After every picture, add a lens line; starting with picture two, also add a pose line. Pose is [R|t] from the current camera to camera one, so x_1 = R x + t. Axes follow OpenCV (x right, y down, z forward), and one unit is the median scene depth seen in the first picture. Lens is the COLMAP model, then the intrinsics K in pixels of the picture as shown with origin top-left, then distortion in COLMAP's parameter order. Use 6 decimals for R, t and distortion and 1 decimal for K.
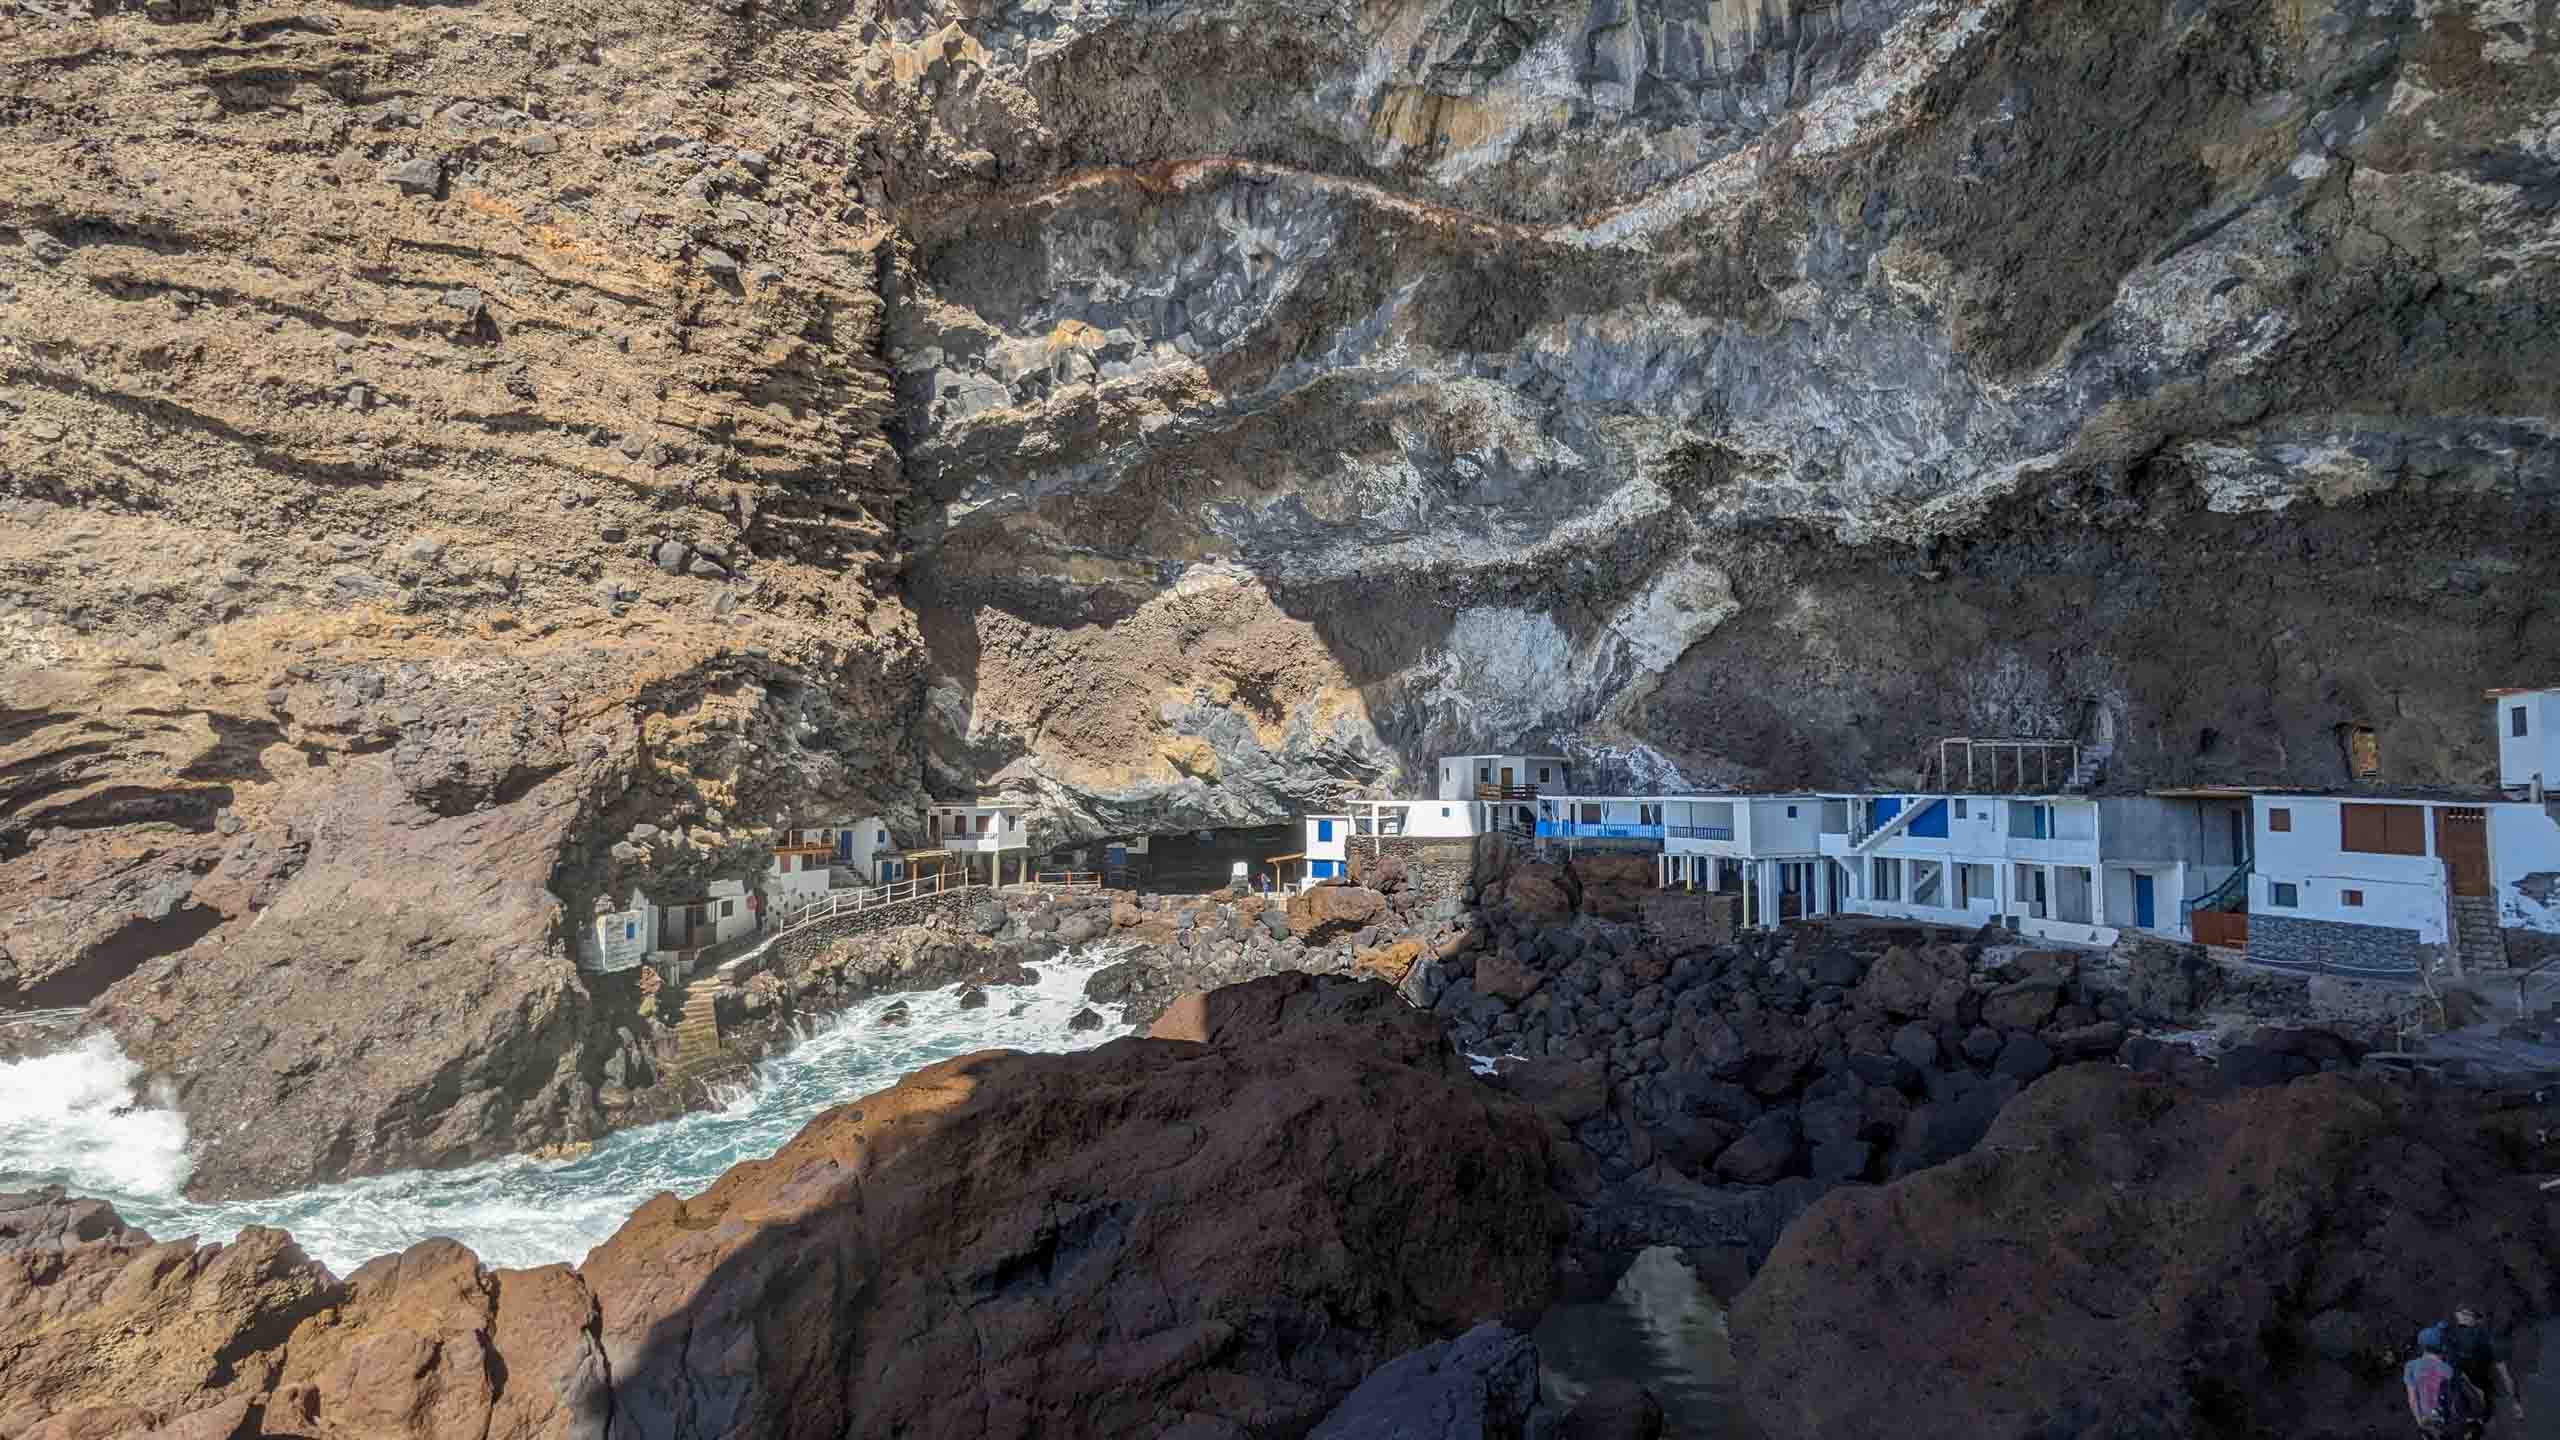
lens RADIAL K [[1248.2, 0, 1275.8], [0, 1248.2, 721.9], [0, 0, 1]] dist [0.000217, 0.000878]
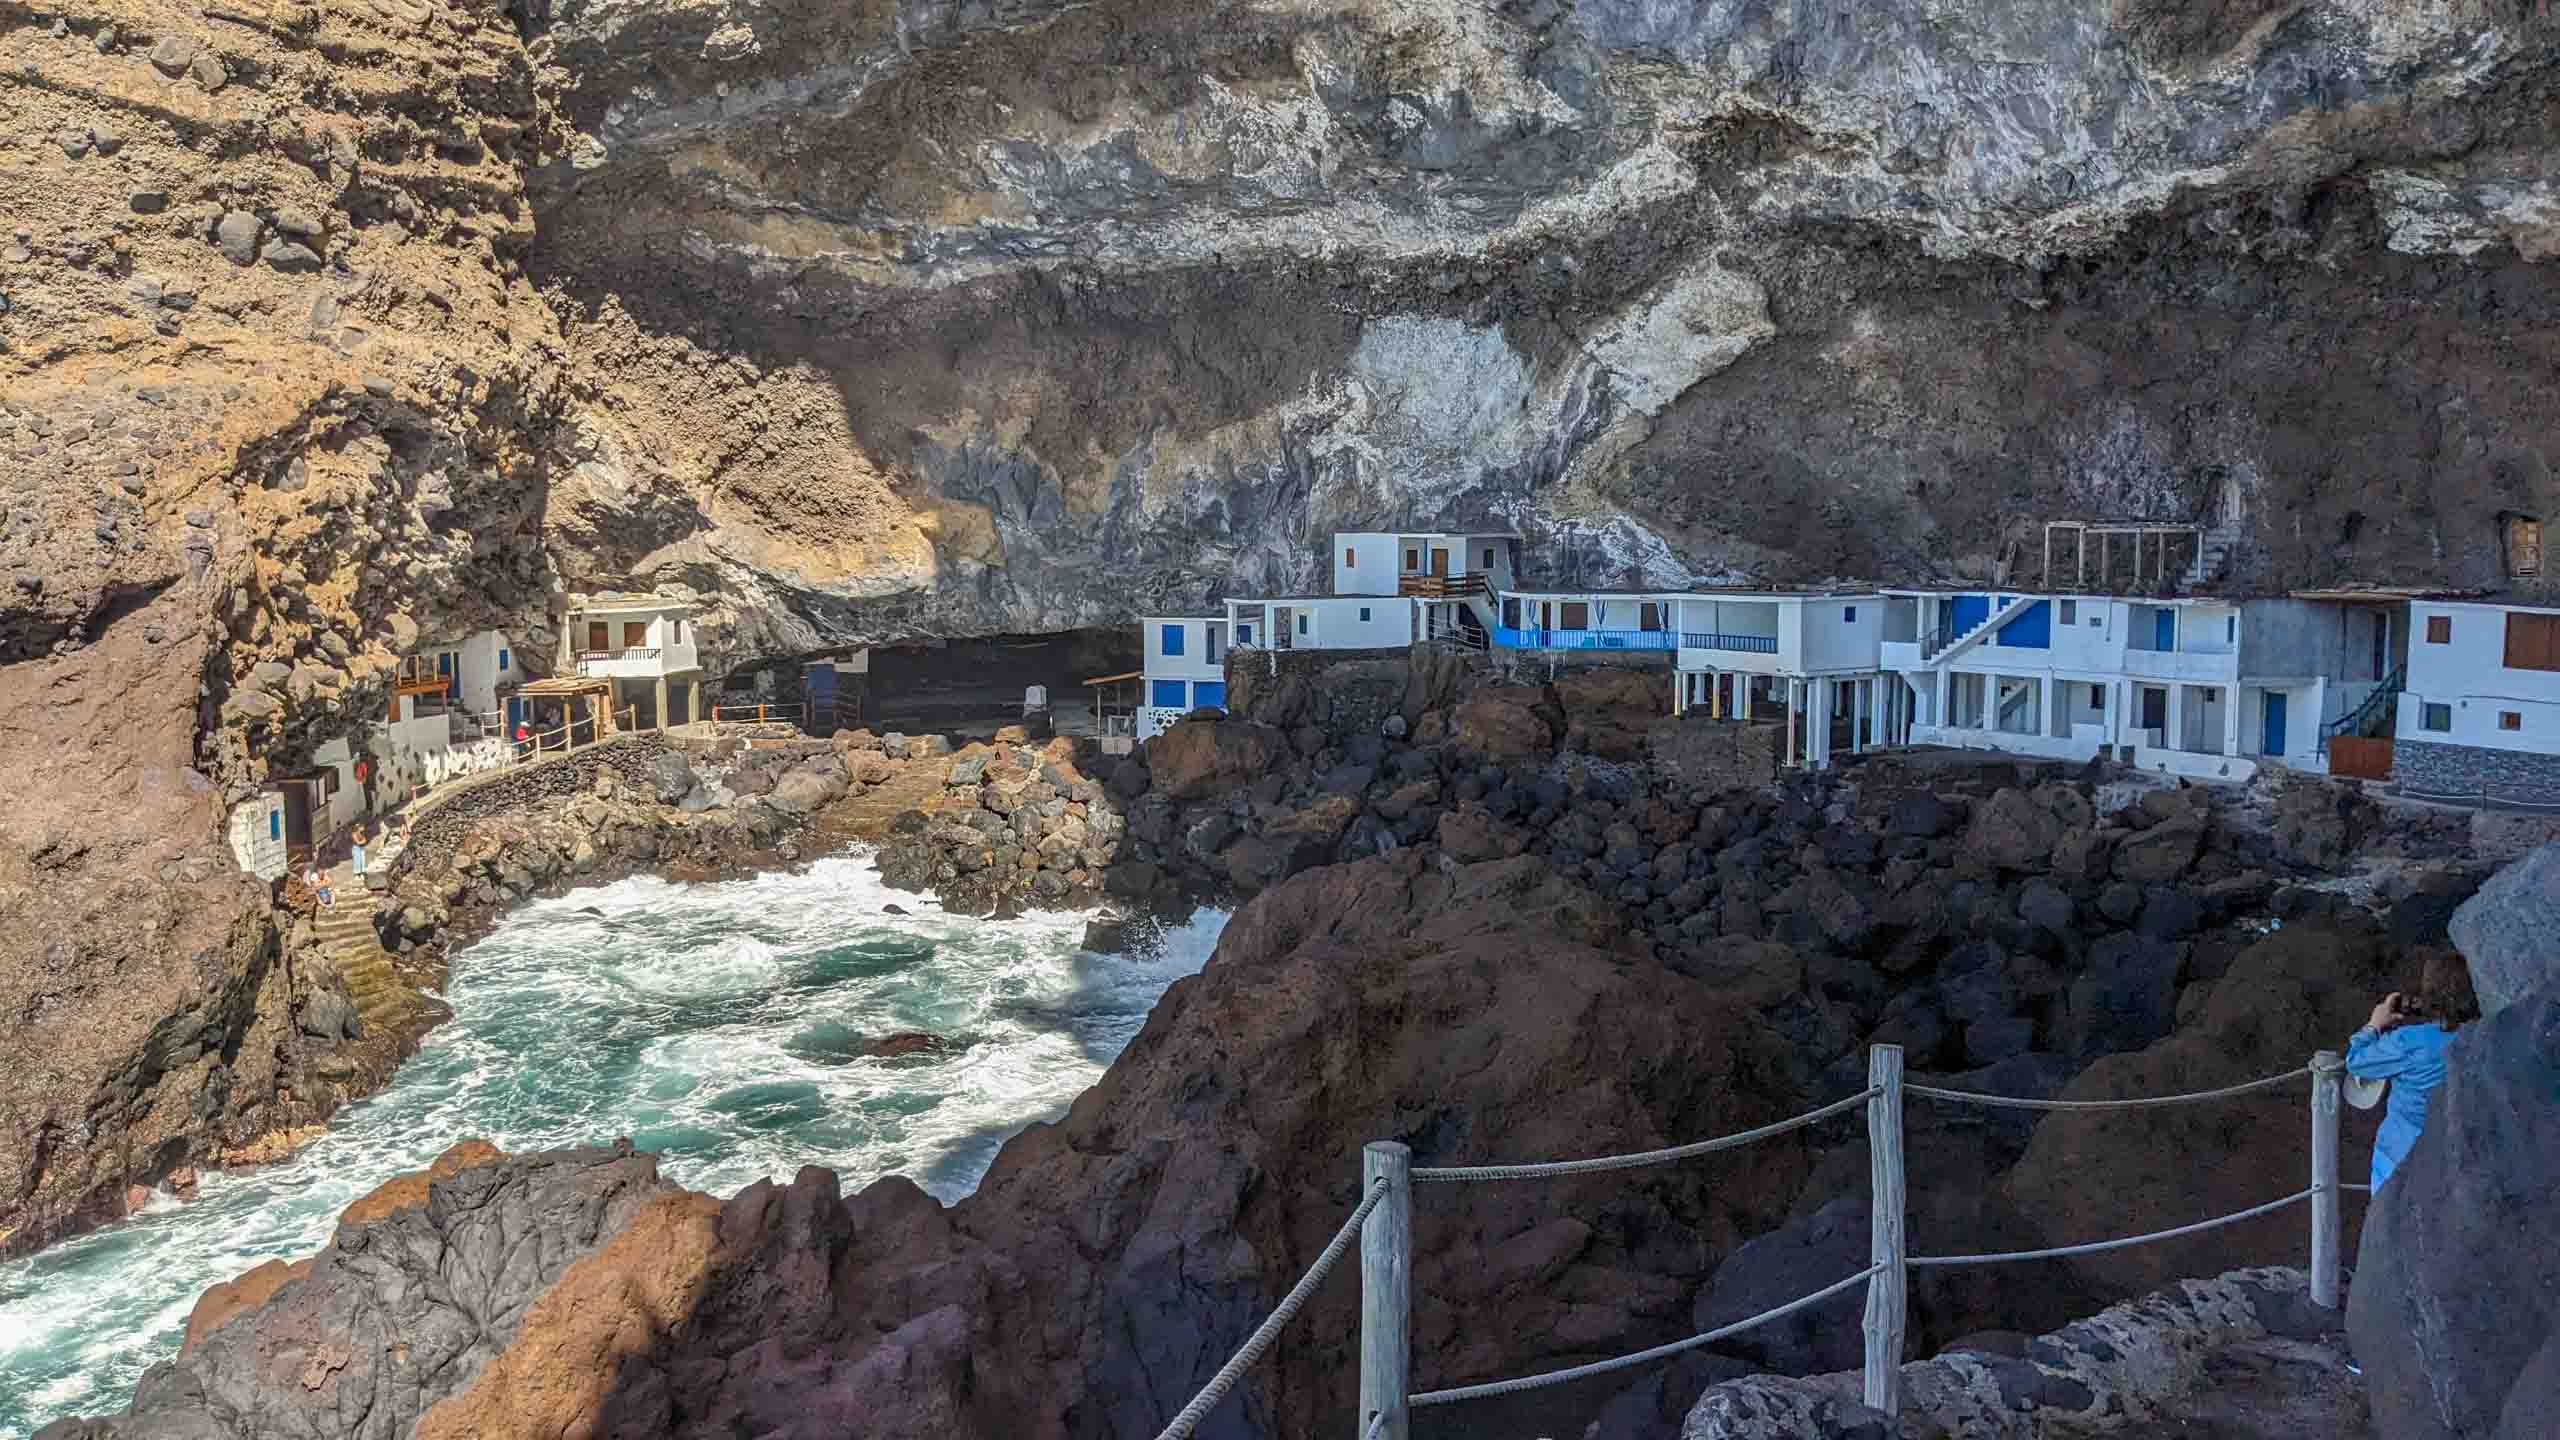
lens RADIAL K [[2006.2, 0, 1268.1], [0, 2006.2, 716.6], [0, 0, 1]] dist [0.049603, -0.075488]
pose [[0.978559, -0.024420, 0.204516, -0.177862], [-0.005128, 0.989751, 0.142715, -0.037946], [-0.205904, -0.140704, 0.968404, -0.122687]]
